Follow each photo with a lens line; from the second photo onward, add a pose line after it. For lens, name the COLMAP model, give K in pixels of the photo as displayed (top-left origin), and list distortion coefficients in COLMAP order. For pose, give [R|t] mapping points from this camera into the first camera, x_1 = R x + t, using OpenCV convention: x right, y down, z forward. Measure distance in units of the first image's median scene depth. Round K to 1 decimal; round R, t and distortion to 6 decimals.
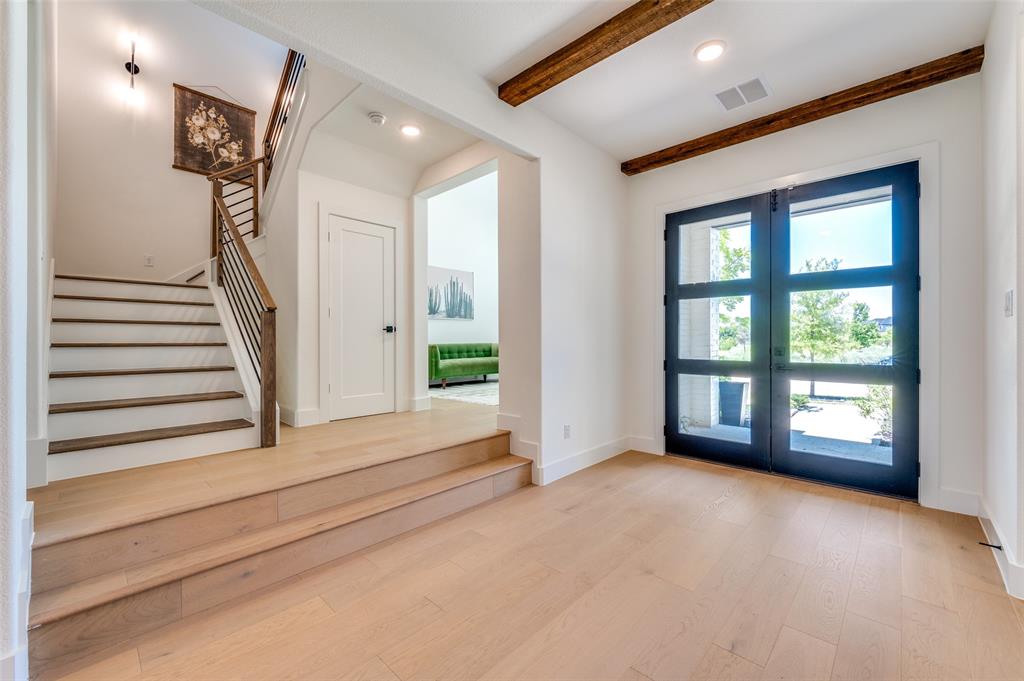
lens RADIAL K [[409.9, 0, 514.1], [0, 409.9, 340.1], [0, 0, 1]] dist [-0.000799, -0.000183]
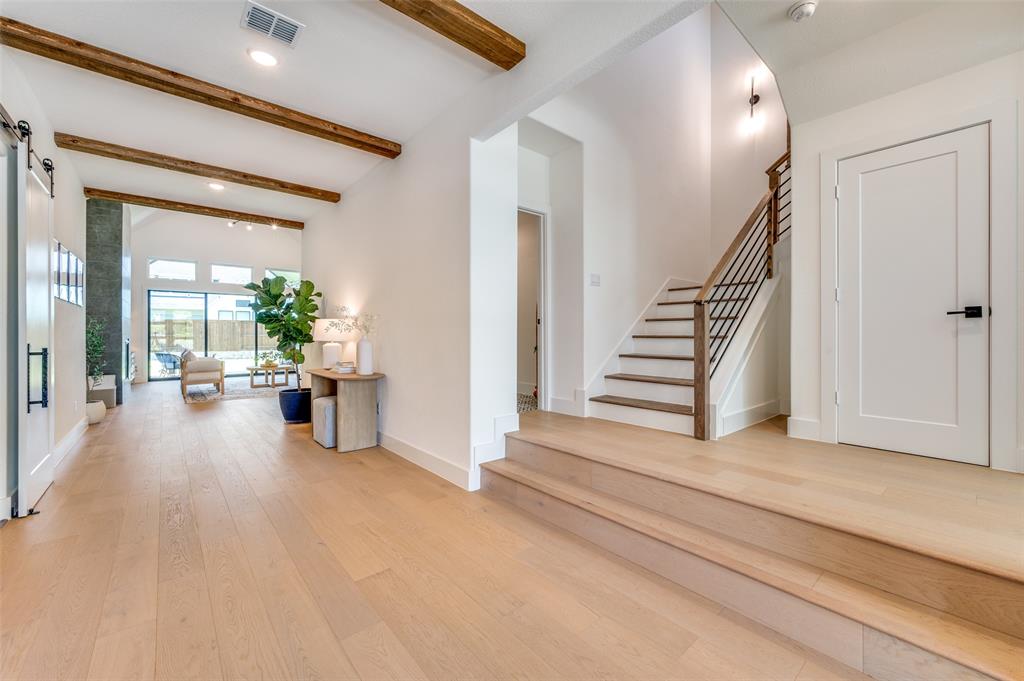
lens RADIAL K [[409.9, 0, 514.4], [0, 409.9, 336.7], [0, 0, 1]] dist [-0.000799, -0.000183]
pose [[-0.100201, 0.006264, -0.994947, 0.562082], [0.000884, 0.999980, 0.006206, 0.003153], [0.994967, -0.000257, -0.100205, 0.823816]]
